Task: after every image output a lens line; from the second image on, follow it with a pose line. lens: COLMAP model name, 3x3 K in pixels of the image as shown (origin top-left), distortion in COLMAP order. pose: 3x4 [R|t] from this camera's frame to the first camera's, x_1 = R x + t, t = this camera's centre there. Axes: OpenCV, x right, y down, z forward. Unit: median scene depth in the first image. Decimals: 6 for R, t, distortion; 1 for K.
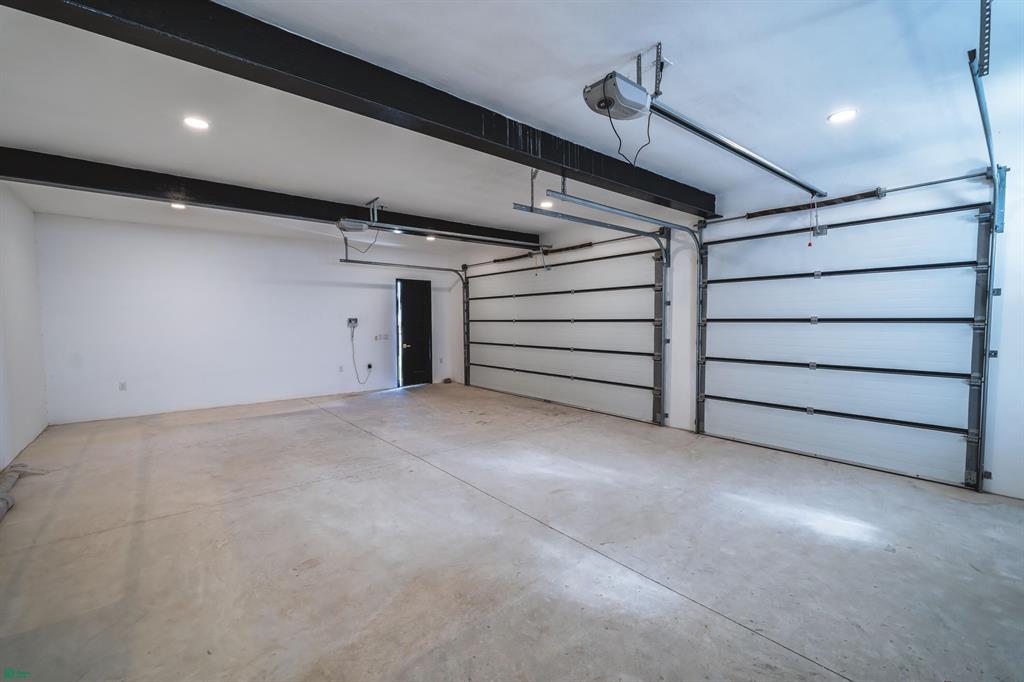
lens RADIAL K [[427.6, 0, 511.9], [0, 427.6, 337.5], [0, 0, 1]] dist [0.017498, -0.000427]
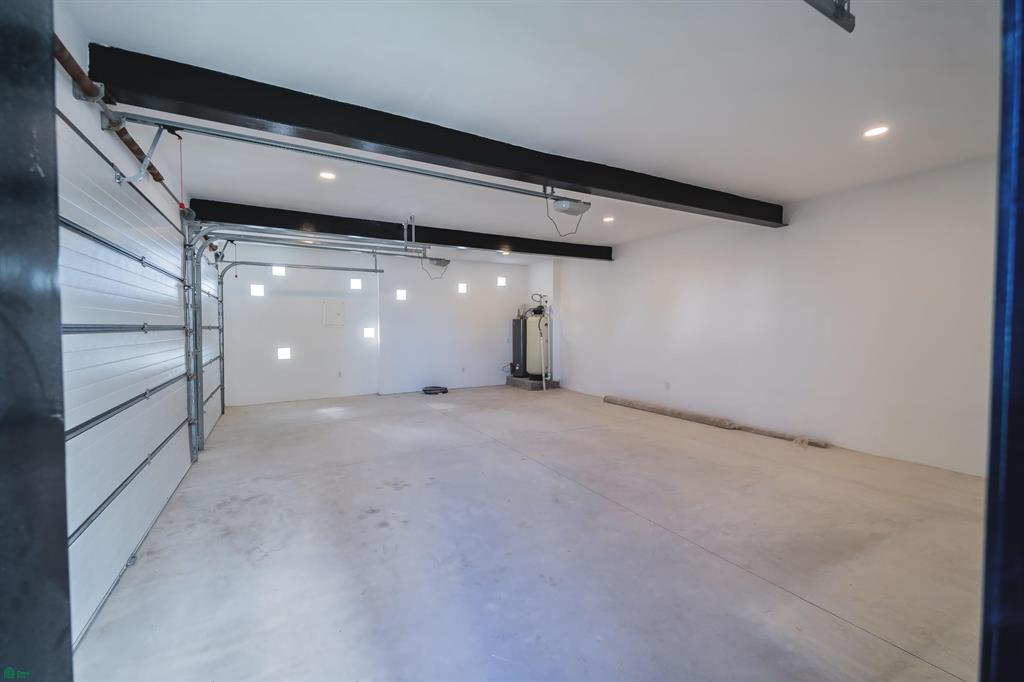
lens RADIAL K [[420.3, 0, 507.9], [0, 420.3, 339.1], [0, 0, 1]] dist [0.001527, -0.000250]
pose [[-0.979966, 0.005685, 0.199082, -0.386811], [0.020596, 0.997126, 0.072907, -0.065129], [-0.198095, 0.075547, -0.977267, 1.704672]]
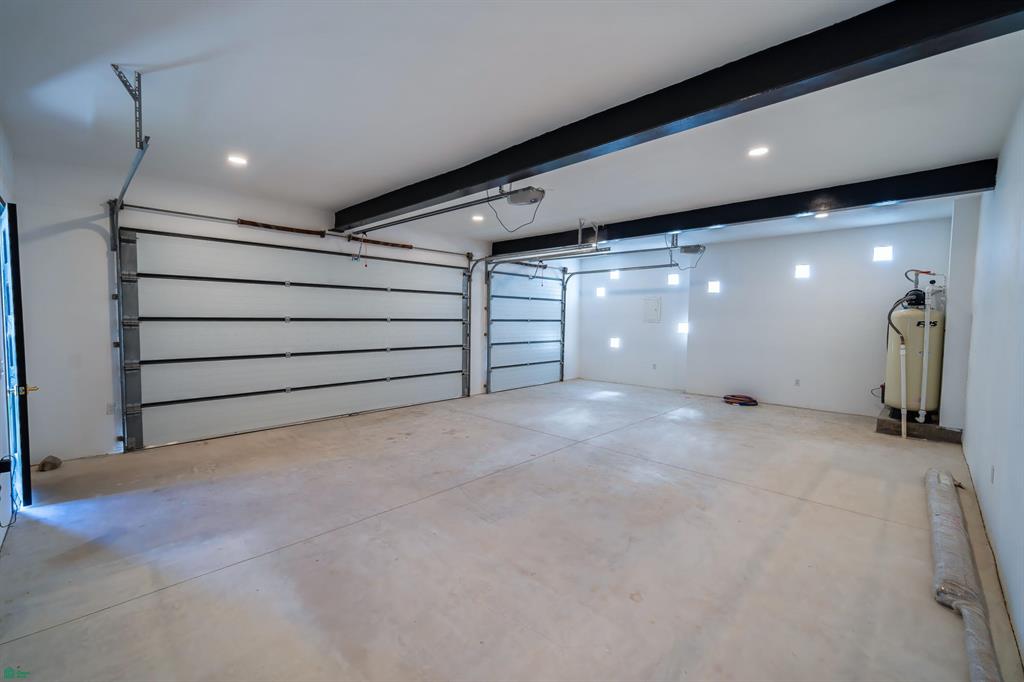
lens RADIAL K [[420.3, 0, 507.9], [0, 420.3, 339.1], [0, 0, 1]] dist [0.001527, -0.000250]
pose [[-0.098126, -0.043284, 0.994232, -1.046392], [0.035210, 0.998277, 0.046935, -0.039206], [-0.994551, 0.039613, -0.096433, 1.044617]]
